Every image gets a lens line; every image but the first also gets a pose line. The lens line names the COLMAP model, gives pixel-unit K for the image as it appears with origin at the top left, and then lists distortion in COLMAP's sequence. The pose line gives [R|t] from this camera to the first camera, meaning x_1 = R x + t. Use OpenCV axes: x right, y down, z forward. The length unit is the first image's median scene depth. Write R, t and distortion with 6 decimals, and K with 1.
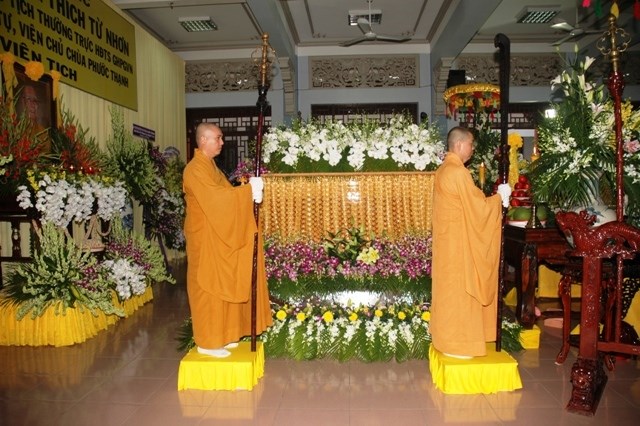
lens RADIAL K [[496.6, 0, 320.3], [0, 496.6, 216.2], [0, 0, 1]] dist [-0.170415, 0.159093]
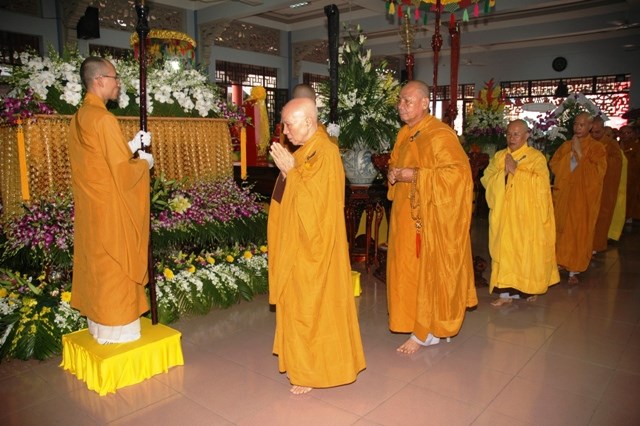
lens RADIAL K [[496.6, 0, 320.3], [0, 496.6, 216.2], [0, 0, 1]] dist [-0.170415, 0.159093]
pose [[0.598249, -0.113458, 0.793237, -0.469802], [0.022985, 0.991948, 0.124546, -0.010359], [-0.800980, -0.056277, 0.596040, 0.199046]]
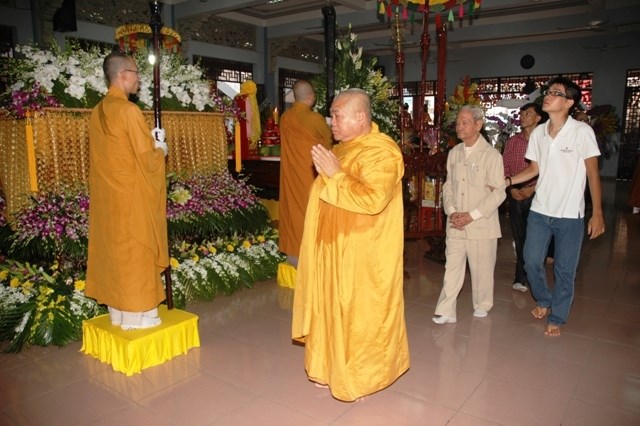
lens RADIAL K [[496.9, 0, 318.8], [0, 496.9, 217.2], [0, 0, 1]] dist [-0.167338, 0.160909]
pose [[0.546678, -0.126691, 0.827703, -0.537314], [0.022901, 0.990380, 0.136466, -0.006410], [-0.837030, -0.055648, 0.544320, 0.218824]]
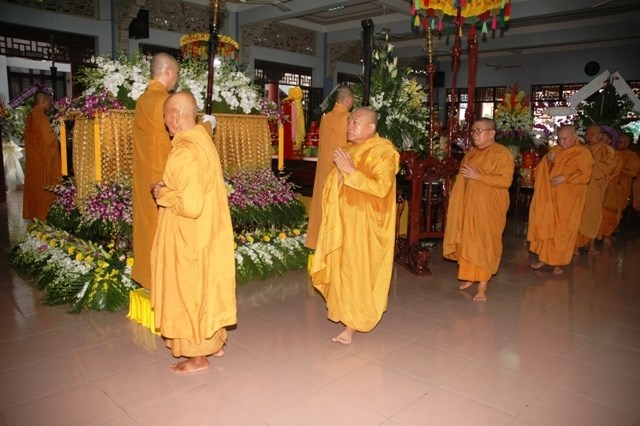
lens RADIAL K [[496.6, 0, 320.3], [0, 496.6, 216.2], [0, 0, 1]] dist [-0.170415, 0.159093]
pose [[0.649740, -0.095986, 0.754072, -0.565361], [-0.002327, 0.991740, 0.128245, -0.004145], [-0.760153, -0.085081, 0.644149, 0.117042]]
